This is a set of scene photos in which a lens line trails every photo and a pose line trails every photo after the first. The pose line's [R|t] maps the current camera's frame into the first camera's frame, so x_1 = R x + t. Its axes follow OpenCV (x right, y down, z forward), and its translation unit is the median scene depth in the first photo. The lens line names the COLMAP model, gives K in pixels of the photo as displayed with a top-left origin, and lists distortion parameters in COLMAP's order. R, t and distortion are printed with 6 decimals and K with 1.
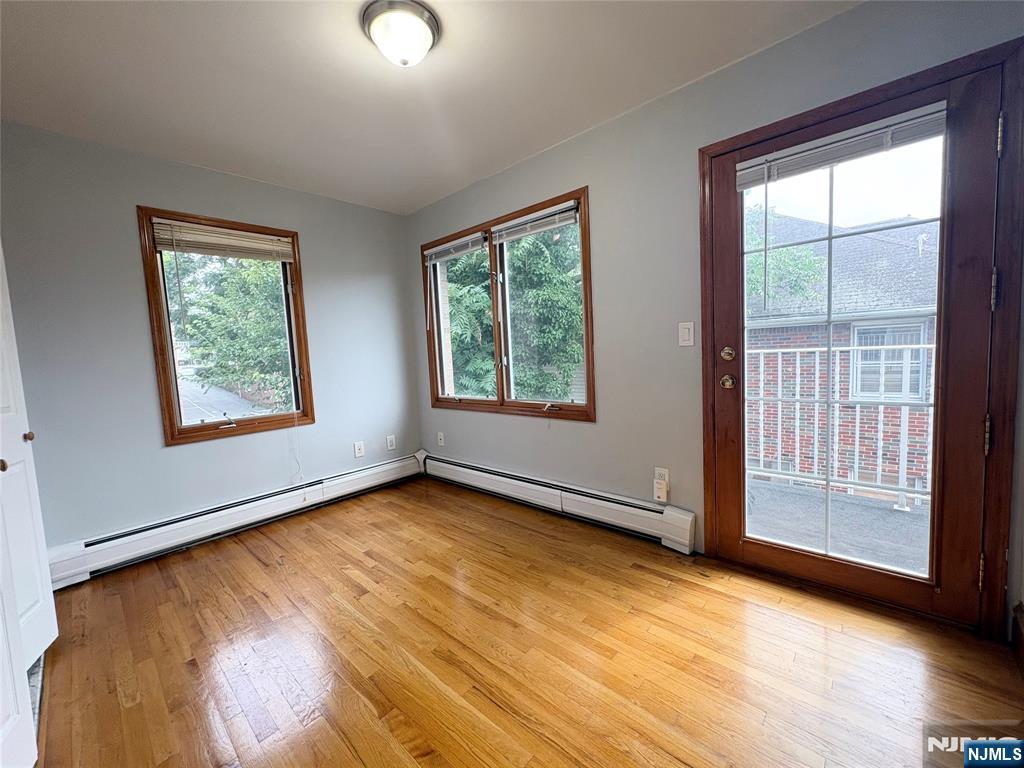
lens RADIAL K [[406.7, 0, 510.6], [0, 406.7, 385.2], [0, 0, 1]] dist [-0.000479, 0.000567]
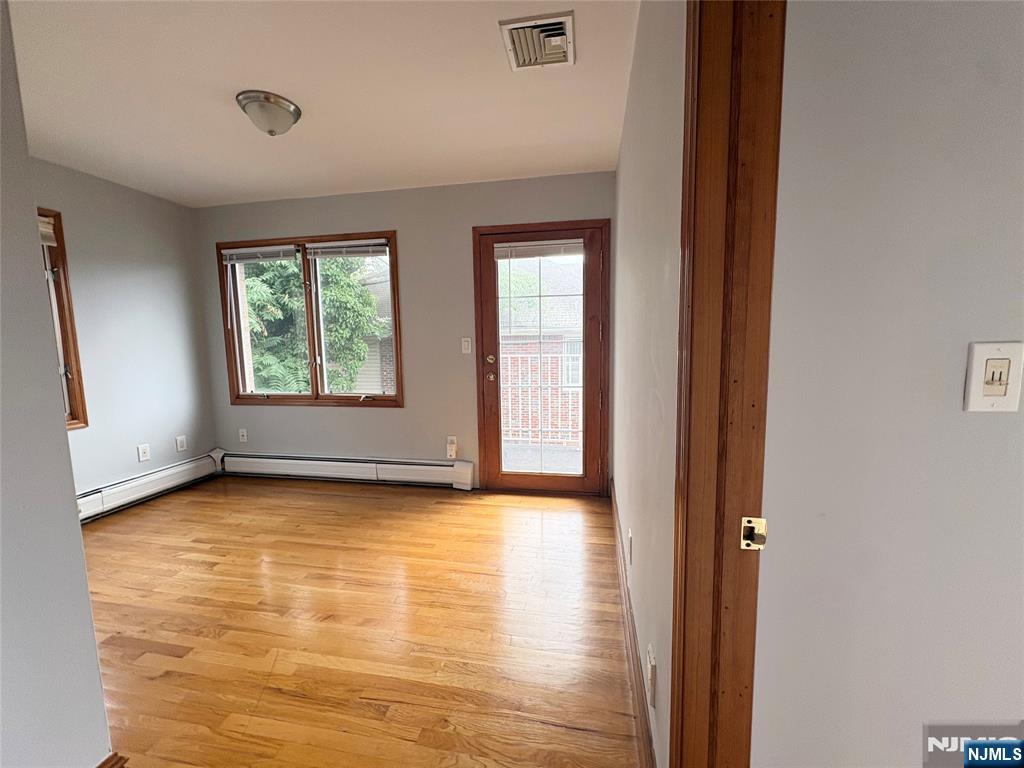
lens RADIAL K [[406.7, 0, 512.7], [0, 406.7, 384.5], [0, 0, 1]] dist [-0.000479, 0.000567]
pose [[0.848495, -0.020050, 0.528824, -0.167957], [0.016182, 0.999798, 0.011943, 0.004161], [-0.528957, -0.001576, 0.848647, -0.280603]]
